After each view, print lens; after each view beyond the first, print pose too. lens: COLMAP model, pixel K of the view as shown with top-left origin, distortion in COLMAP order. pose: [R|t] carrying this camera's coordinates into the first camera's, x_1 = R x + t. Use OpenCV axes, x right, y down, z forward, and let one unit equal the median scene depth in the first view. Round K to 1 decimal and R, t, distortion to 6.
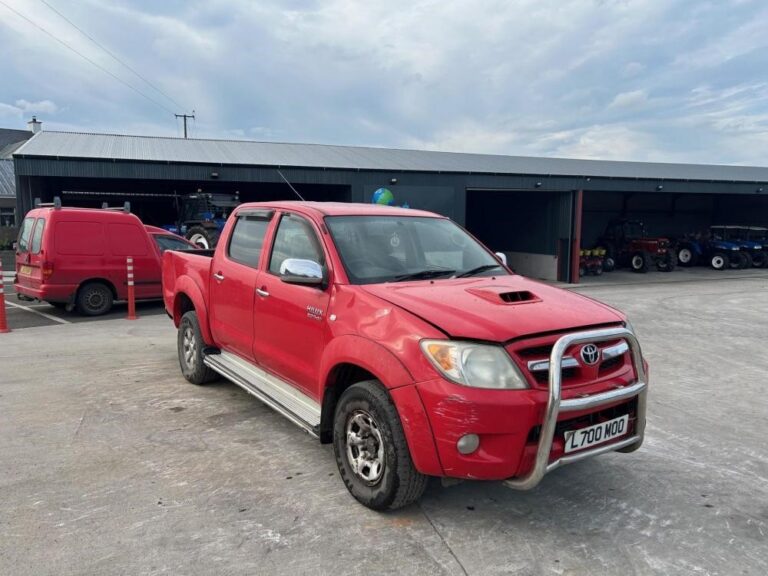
lens RADIAL K [[575.4, 0, 382.6], [0, 575.4, 286.0], [0, 0, 1]] dist [0.056591, -0.053810]
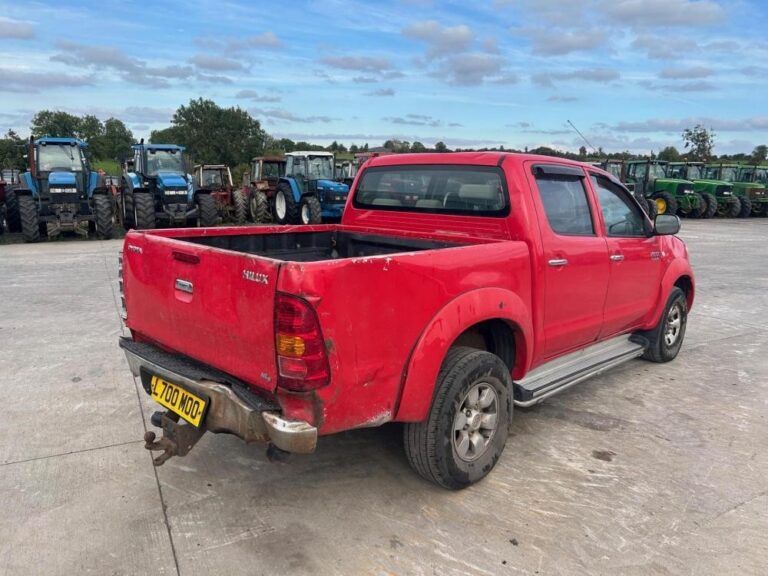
lens RADIAL K [[575.4, 0, 388.4], [0, 575.4, 286.3], [0, 0, 1]] dist [0.056591, -0.053810]
pose [[-0.191243, -0.191861, 0.962609, -0.871412], [0.080798, 0.974304, 0.210244, -0.141997], [-0.978212, 0.117984, -0.170827, 1.254183]]
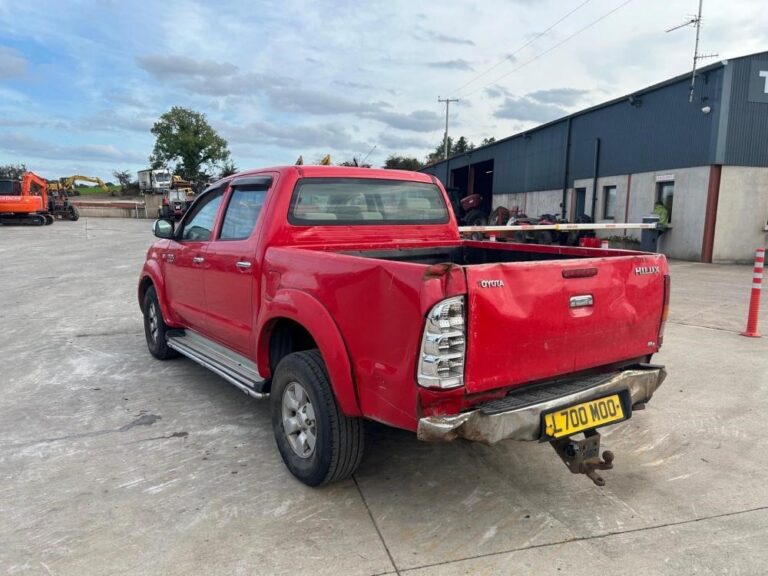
lens RADIAL K [[575.4, 0, 386.7], [0, 575.4, 286.3], [0, 0, 1]] dist [0.056591, -0.053810]
pose [[-0.999592, -0.028245, 0.004347, -0.186118], [-0.026347, 0.969741, 0.242711, -0.181325], [-0.011071, 0.242498, -0.970089, 1.829307]]
